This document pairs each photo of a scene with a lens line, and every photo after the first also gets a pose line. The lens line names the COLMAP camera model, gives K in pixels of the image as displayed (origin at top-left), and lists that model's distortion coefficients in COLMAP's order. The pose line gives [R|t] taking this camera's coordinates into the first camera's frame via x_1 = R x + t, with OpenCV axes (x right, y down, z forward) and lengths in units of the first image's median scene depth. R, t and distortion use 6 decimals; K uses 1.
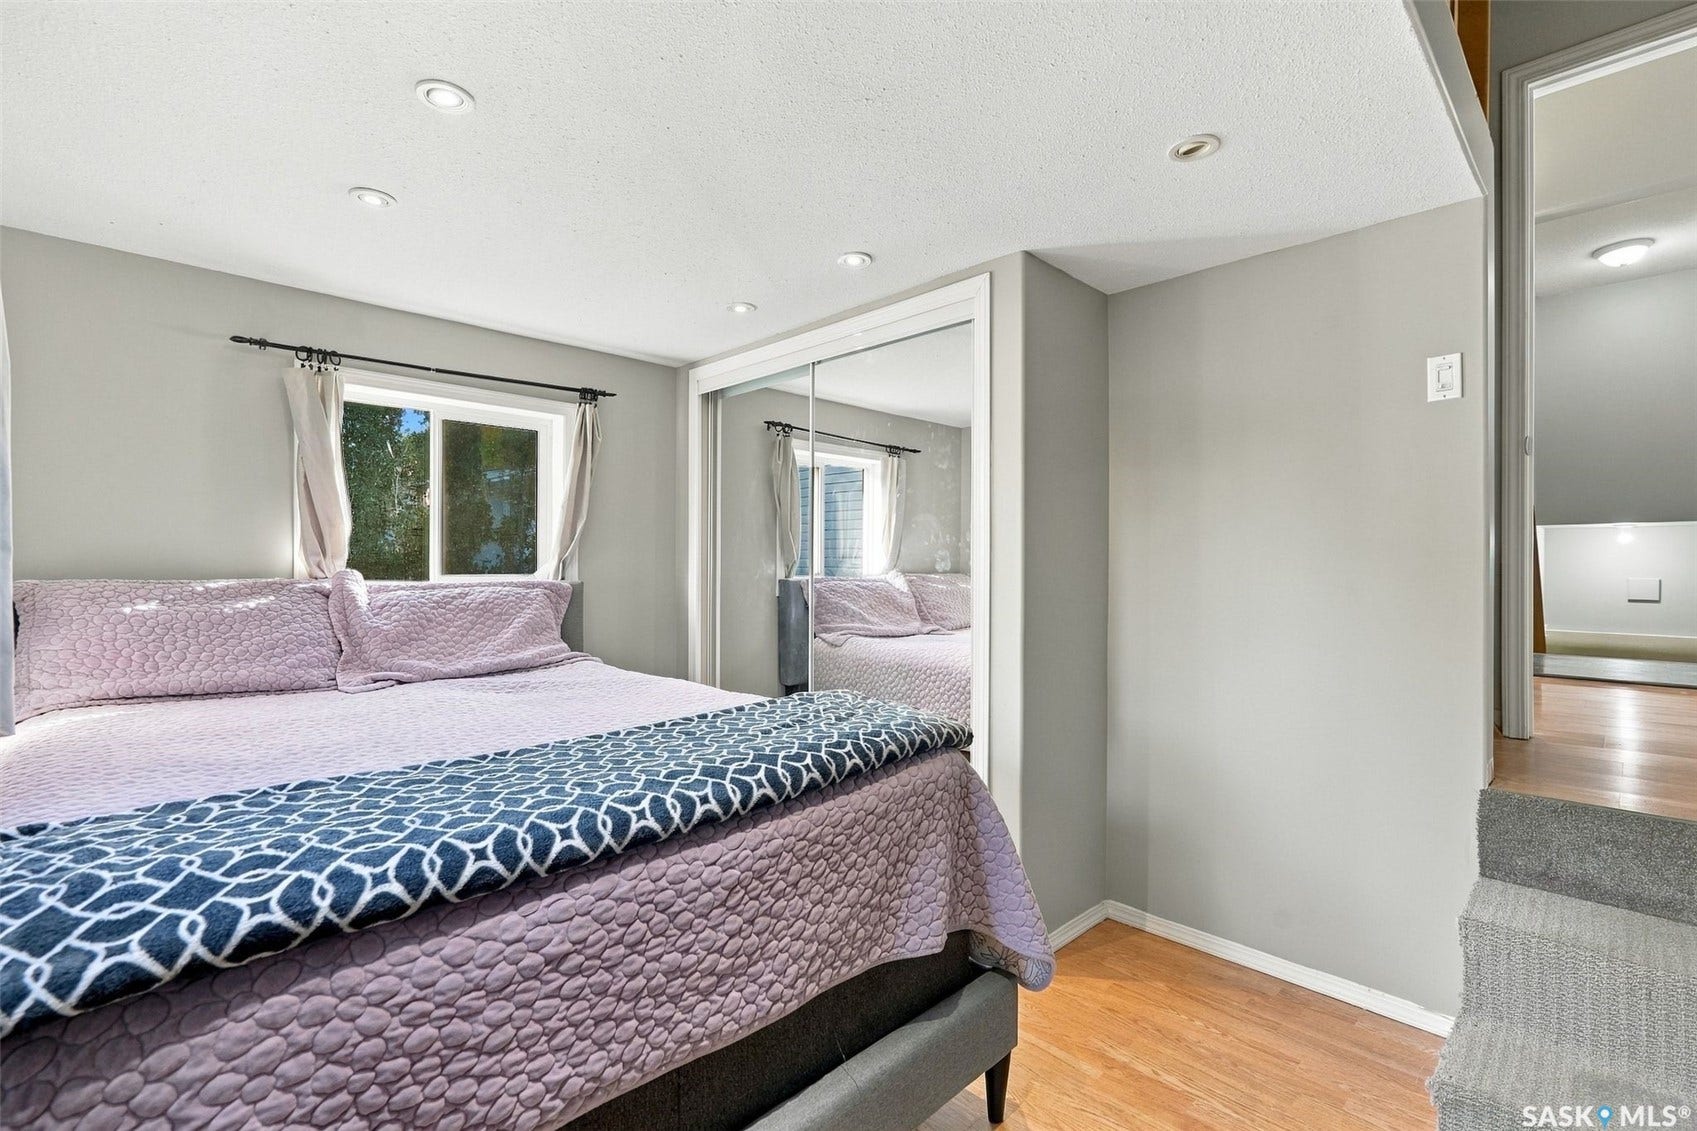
lens RADIAL K [[765.9, 0, 846.8], [0, 765.9, 557.2], [0, 0, 1]] dist [-0.001156, 0.000196]
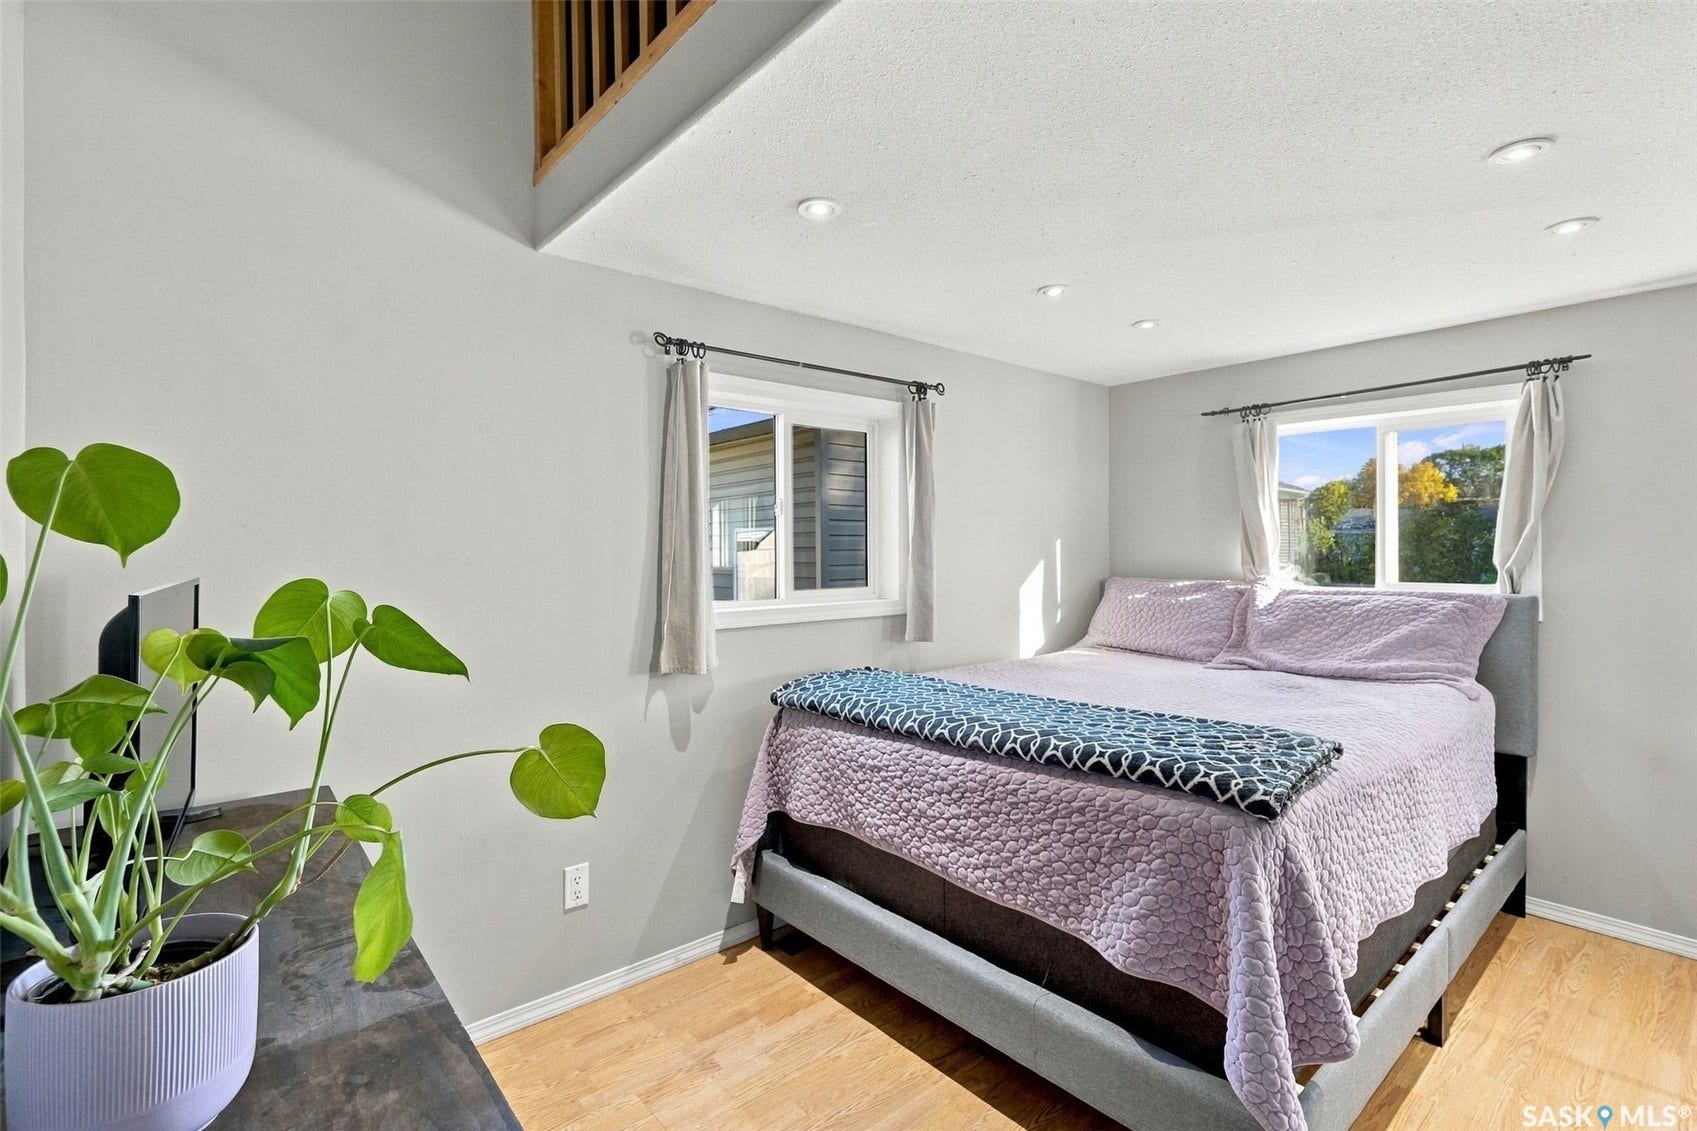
lens RADIAL K [[765.9, 0, 846.8], [0, 765.9, 557.2], [0, 0, 1]] dist [-0.001156, 0.000196]
pose [[-0.069986, 0.006332, -0.997528, 1.486625], [0.010656, 0.999928, 0.005600, -0.066051], [0.997491, -0.010238, -0.070048, 0.901183]]
